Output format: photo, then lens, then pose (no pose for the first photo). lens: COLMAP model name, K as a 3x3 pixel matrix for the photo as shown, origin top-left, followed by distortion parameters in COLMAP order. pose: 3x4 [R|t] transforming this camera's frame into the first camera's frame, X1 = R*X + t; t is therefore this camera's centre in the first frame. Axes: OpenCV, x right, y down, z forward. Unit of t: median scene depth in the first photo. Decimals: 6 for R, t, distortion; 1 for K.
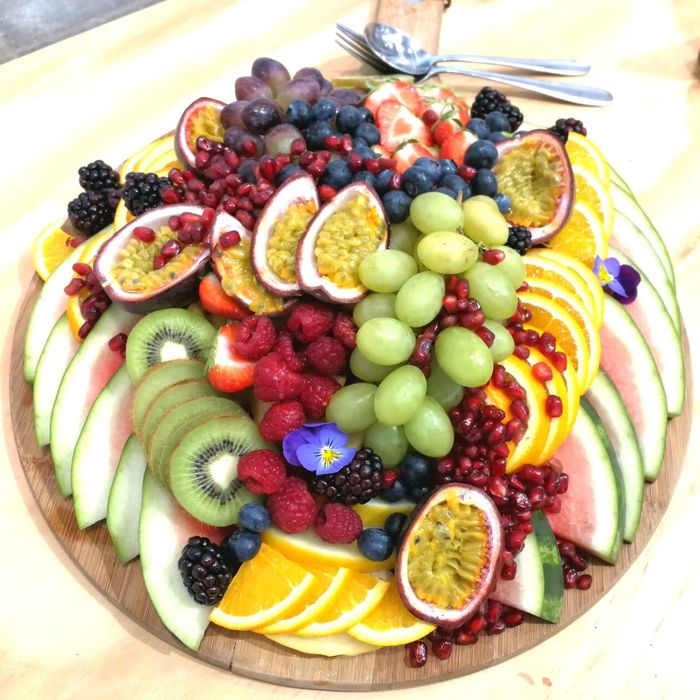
lens RADIAL K [[873.7, 0, 382.0], [0, 873.7, 351.2], [0, 0, 1]] dist [0.163094, -0.496995]
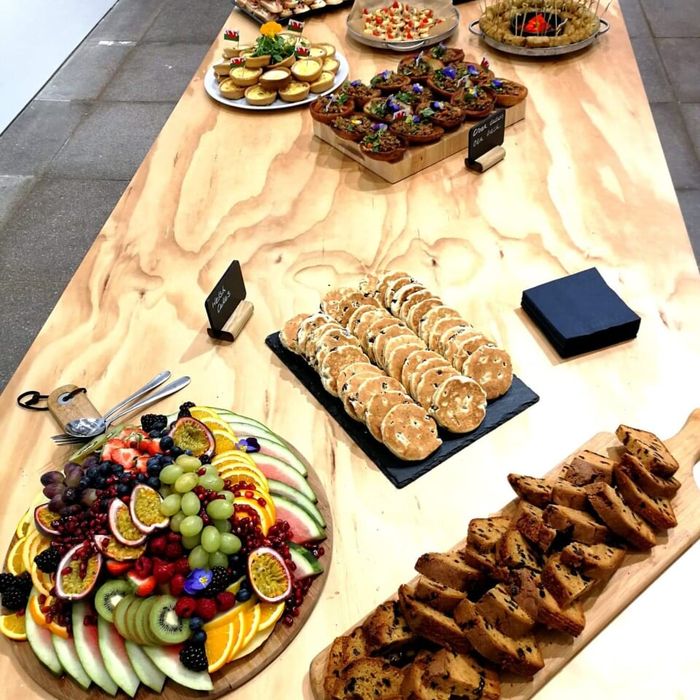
lens RADIAL K [[766.6, 0, 358.5], [0, 766.6, 352.2], [0, 0, 1]] dist [-0.010795, -0.031189]
pose [[0.697326, -0.587883, 0.410037, -0.235637], [0.670249, 0.737546, -0.082411, 0.108155], [-0.253974, 0.332294, 0.908338, -1.092444]]
